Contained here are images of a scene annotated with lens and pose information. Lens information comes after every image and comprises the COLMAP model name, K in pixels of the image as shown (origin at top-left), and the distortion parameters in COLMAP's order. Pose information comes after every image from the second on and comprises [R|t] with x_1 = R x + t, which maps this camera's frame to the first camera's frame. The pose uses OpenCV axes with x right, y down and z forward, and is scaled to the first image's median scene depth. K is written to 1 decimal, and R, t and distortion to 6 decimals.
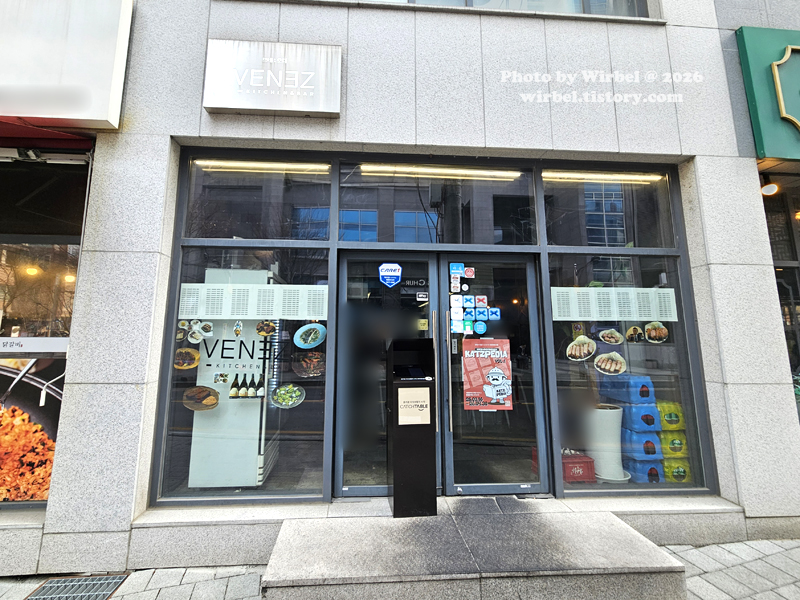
lens RADIAL K [[323.1, 0, 373.9], [0, 323.1, 286.7], [0, 0, 1]] dist [-0.003458, -0.002487]
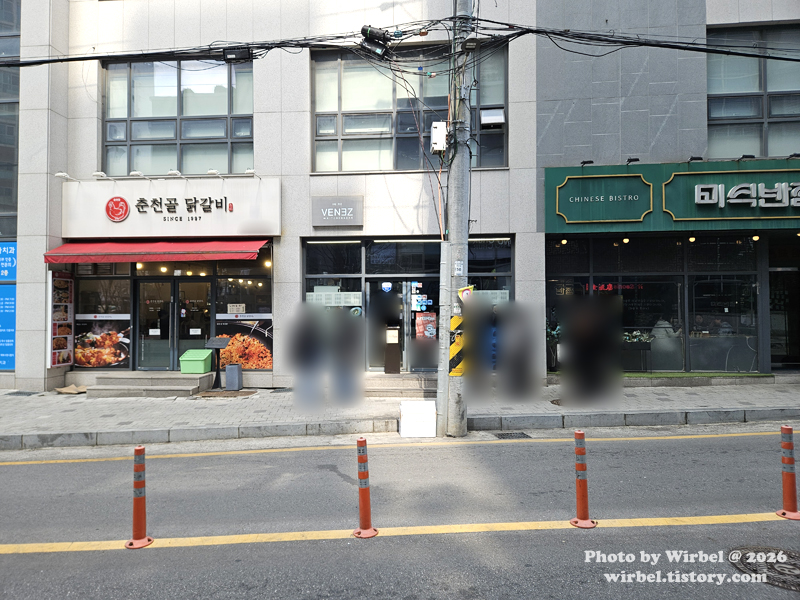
lens RADIAL K [[528.3, 0, 398.8], [0, 528.3, 297.7], [0, 0, 1]] dist [-0.000075, -0.000158]
pose [[0.989278, -0.014058, -0.145369, 0.756404], [0.031400, 0.992553, 0.117698, -0.443868], [0.142632, -0.121000, 0.982352, -3.059823]]
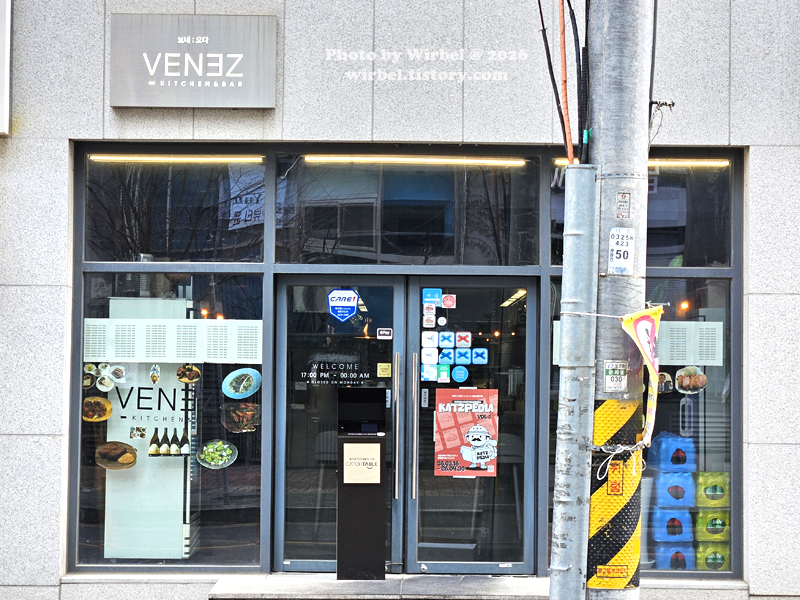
lens RADIAL K [[1677.1, 0, 398.9], [0, 1677.1, 298.5], [0, 0, 1]] dist [-0.175077, 0.000000]
pose [[0.998146, 0.000345, -0.060870, 0.445626], [0.005437, 0.995481, 0.094810, -0.449777], [0.060627, -0.094965, 0.993633, -3.087106]]
